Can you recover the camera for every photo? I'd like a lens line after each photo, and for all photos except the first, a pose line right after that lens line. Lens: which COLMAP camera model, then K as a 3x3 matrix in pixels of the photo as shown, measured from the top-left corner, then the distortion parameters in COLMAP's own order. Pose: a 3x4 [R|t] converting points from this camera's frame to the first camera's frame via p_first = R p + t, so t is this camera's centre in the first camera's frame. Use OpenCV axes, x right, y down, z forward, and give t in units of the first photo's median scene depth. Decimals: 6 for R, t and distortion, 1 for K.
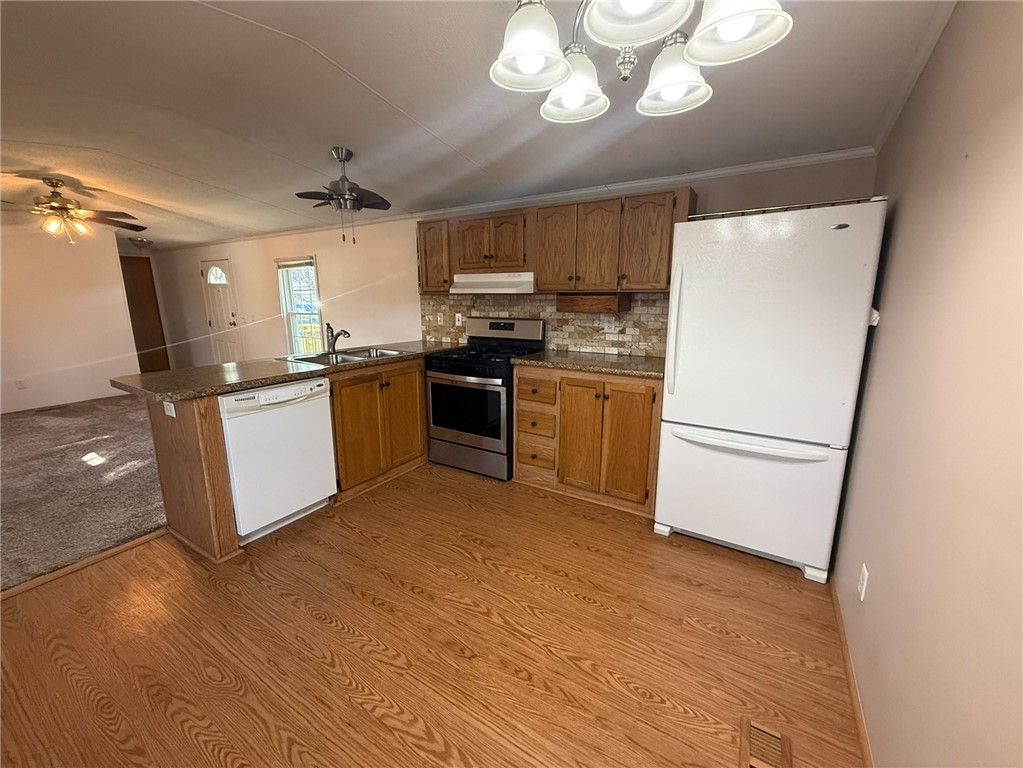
lens RADIAL K [[417.3, 0, 508.4], [0, 417.3, 380.7], [0, 0, 1]] dist [0.000300, 0.000241]
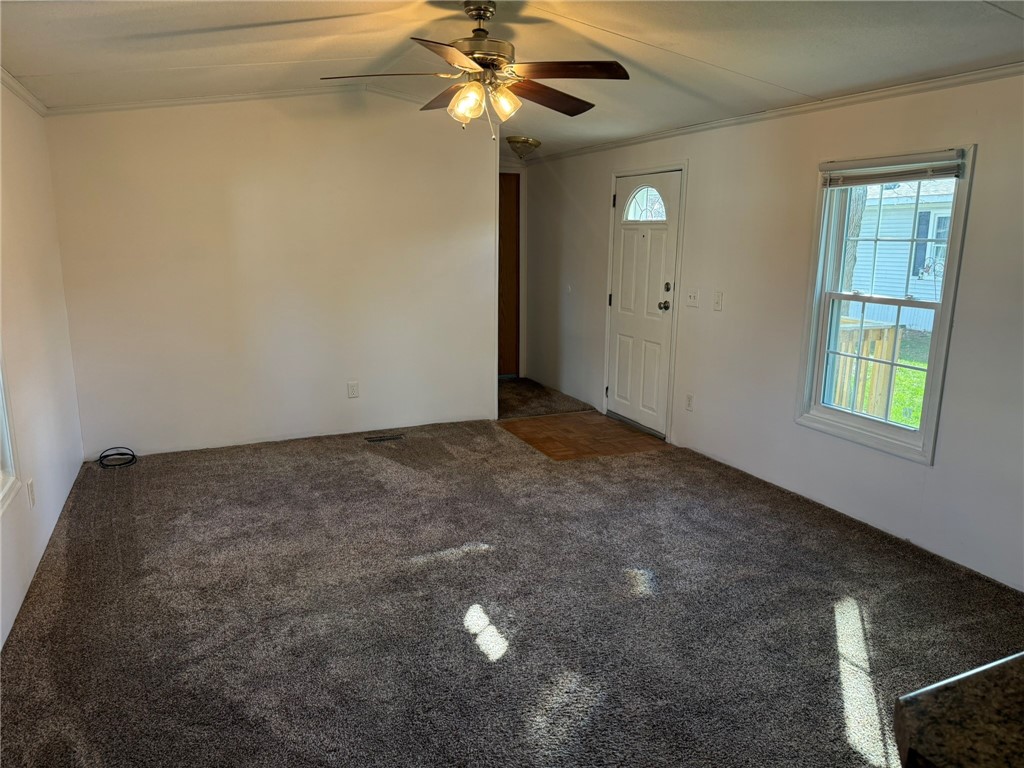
lens RADIAL K [[718.8, 0, 498.5], [0, 718.8, 377.3], [0, 0, 1]] dist [0.051113, -0.058403]
pose [[0.816542, 0.129328, -0.562613, -0.775587], [-0.134885, 0.990348, 0.031889, -0.126500], [0.561306, 0.049849, 0.826105, 0.492743]]
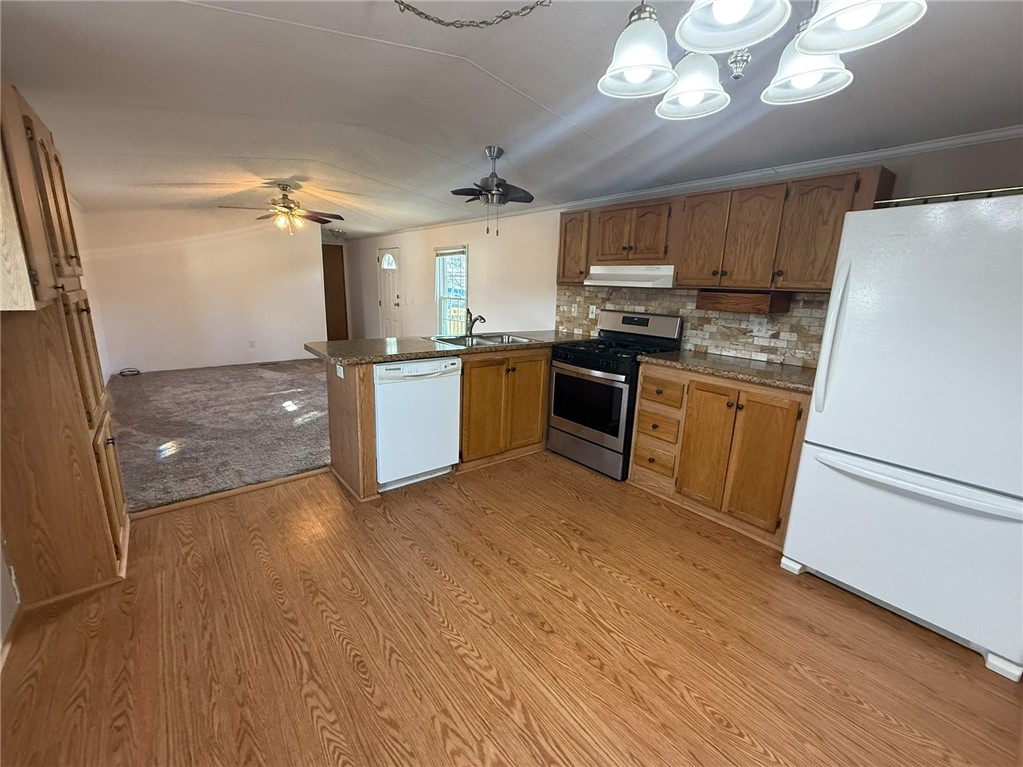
lens RADIAL K [[433.8, 0, 507.3], [0, 433.8, 378.9], [0, 0, 1]] dist [0.002332, -0.001509]
pose [[0.940978, 0.104470, -0.321943, 0.055511], [-0.100787, 0.994510, 0.028138, 0.003001], [0.323115, 0.005970, 0.946341, -0.044191]]
